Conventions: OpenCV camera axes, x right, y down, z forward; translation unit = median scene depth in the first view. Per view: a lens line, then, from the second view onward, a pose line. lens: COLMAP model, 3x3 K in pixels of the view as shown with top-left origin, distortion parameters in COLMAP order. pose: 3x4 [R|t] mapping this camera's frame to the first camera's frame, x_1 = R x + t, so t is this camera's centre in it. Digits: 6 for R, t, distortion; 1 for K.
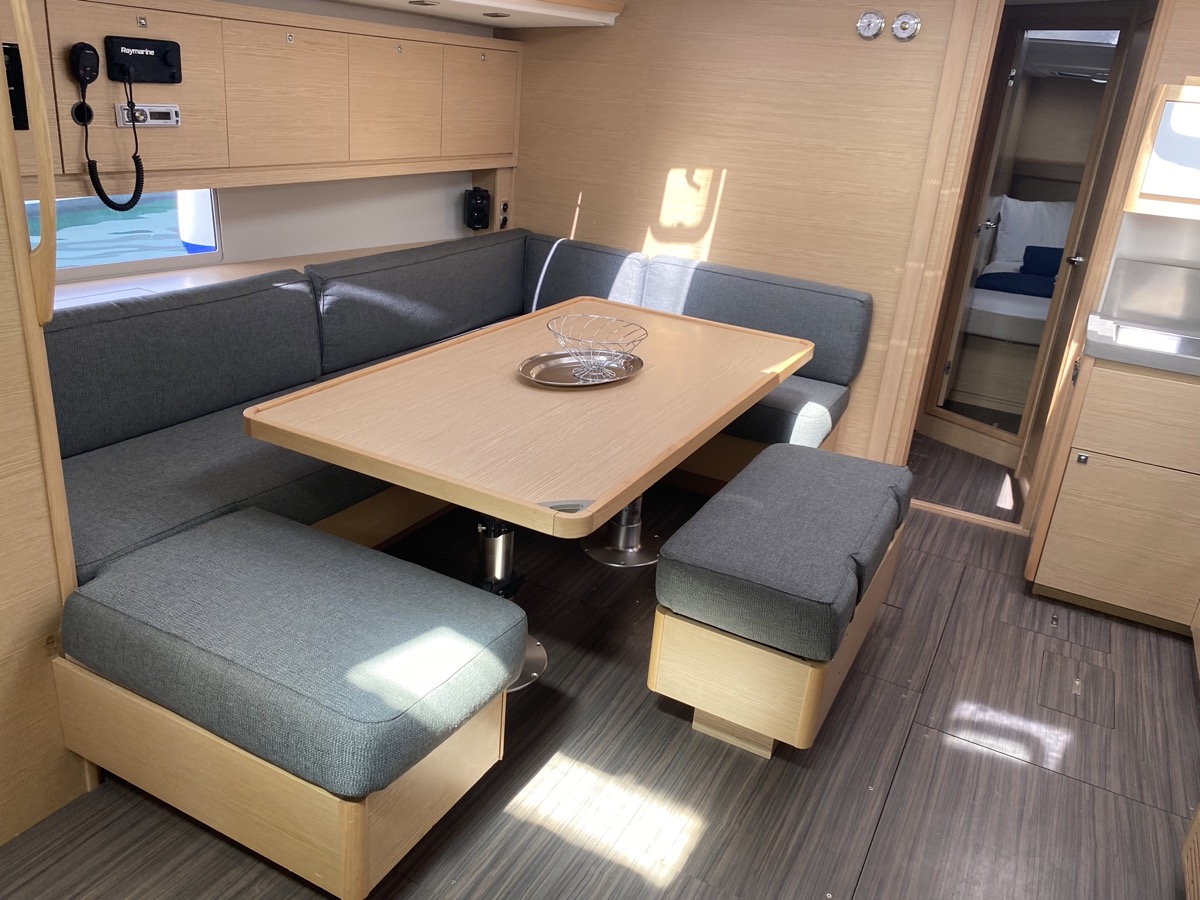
lens RADIAL K [[928.0, 0, 613.0], [0, 928.0, 441.0], [0, 0, 1]] dist [0.008742, -0.001601]
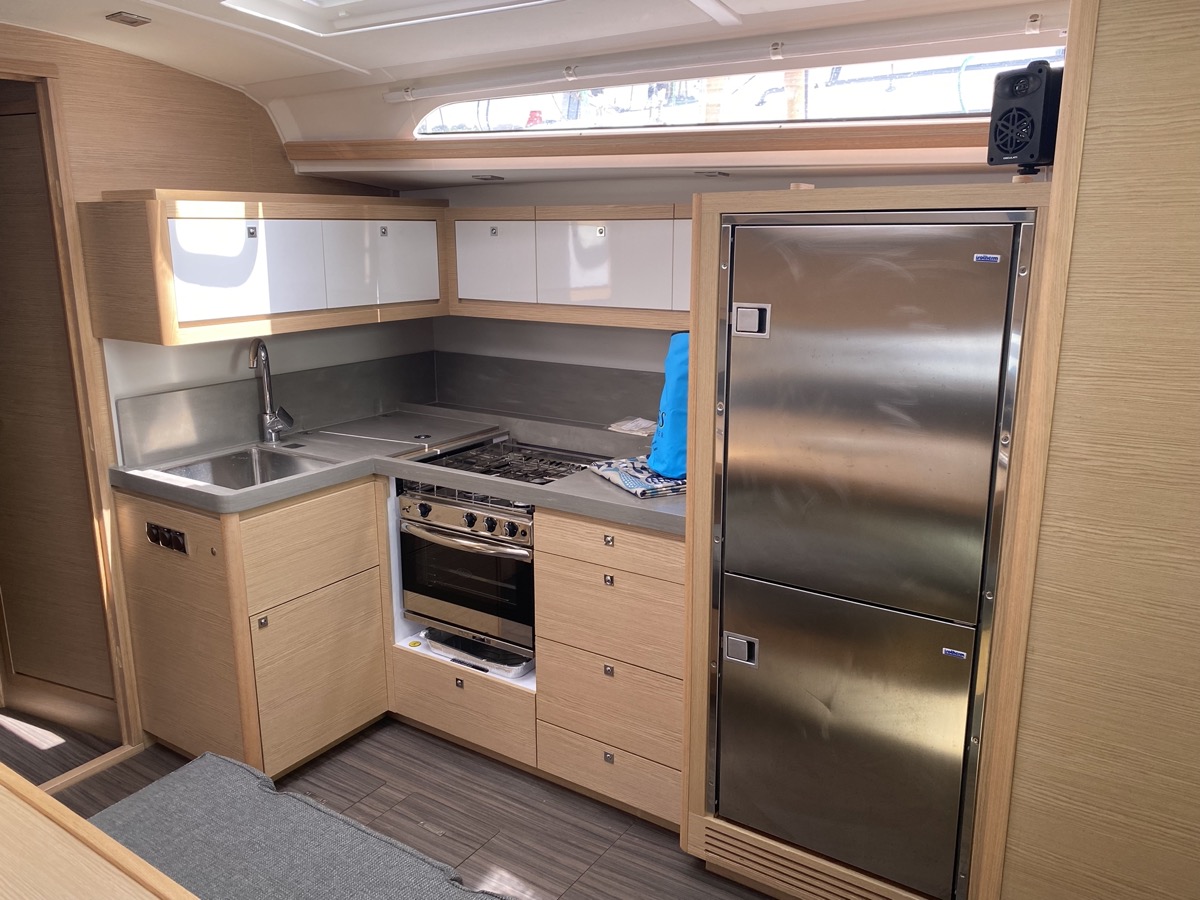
lens RADIAL K [[907.8, 0, 596.5], [0, 907.8, 441.0], [0, 0, 1]] dist [0.116572, -0.240757]
pose [[0.106164, -0.303159, 0.947008, -0.180848], [0.364261, 0.898042, 0.246648, -0.191433], [-0.925226, 0.318772, 0.205769, 0.408622]]
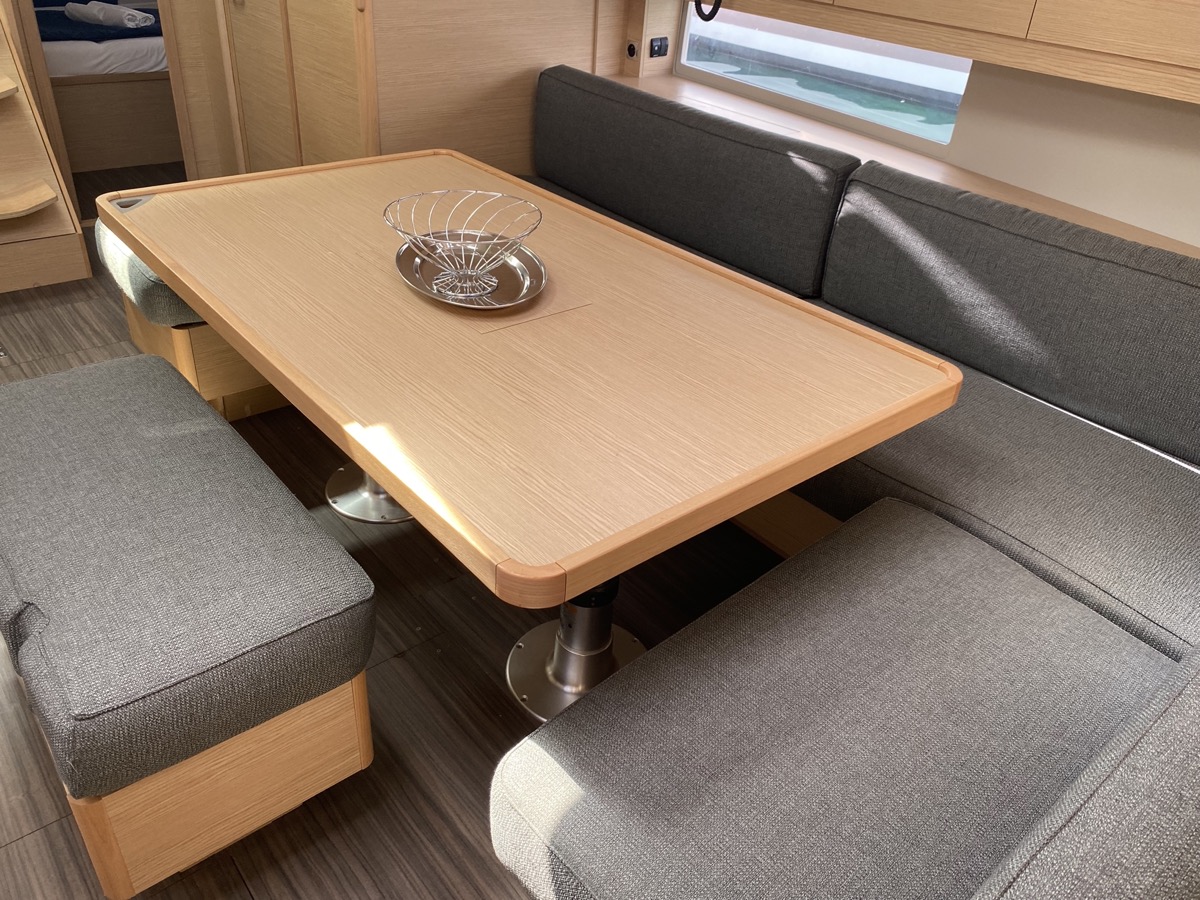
lens RADIAL K [[928.0, 0, 613.0], [0, 928.0, 441.0], [0, 0, 1]] dist [0.008742, -0.001601]
pose [[-0.371642, 0.384616, -0.844957, 0.413274], [-0.427434, 0.737054, 0.523500, -0.289022], [0.824126, 0.555717, -0.109522, 0.923596]]
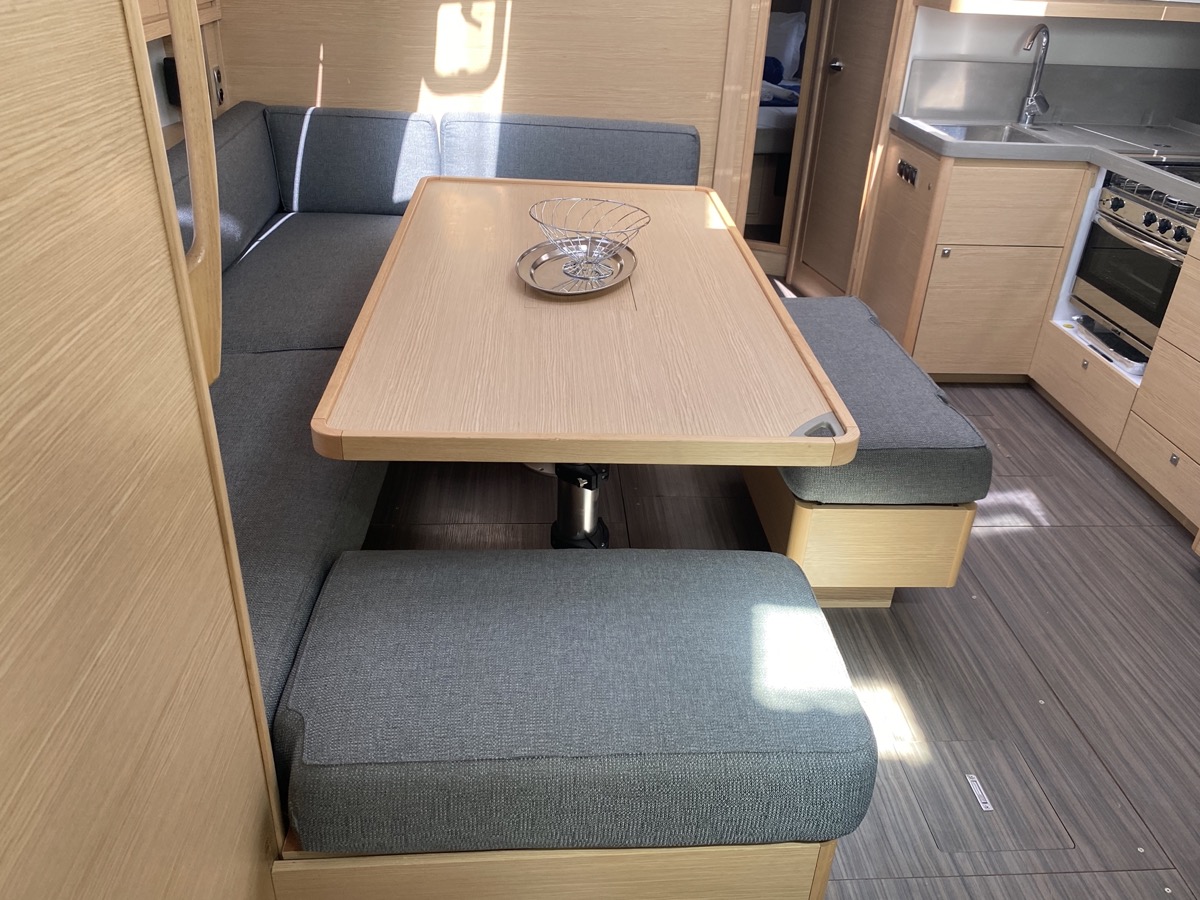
lens RADIAL K [[925.4, 0, 613.9], [0, 925.4, 434.7], [0, 0, 1]] dist [0.013595, 0.001442]
pose [[0.851552, -0.286651, 0.438965, -0.314051], [0.208992, 0.953488, 0.217219, -0.080707], [-0.480814, -0.093233, 0.871852, 0.176073]]
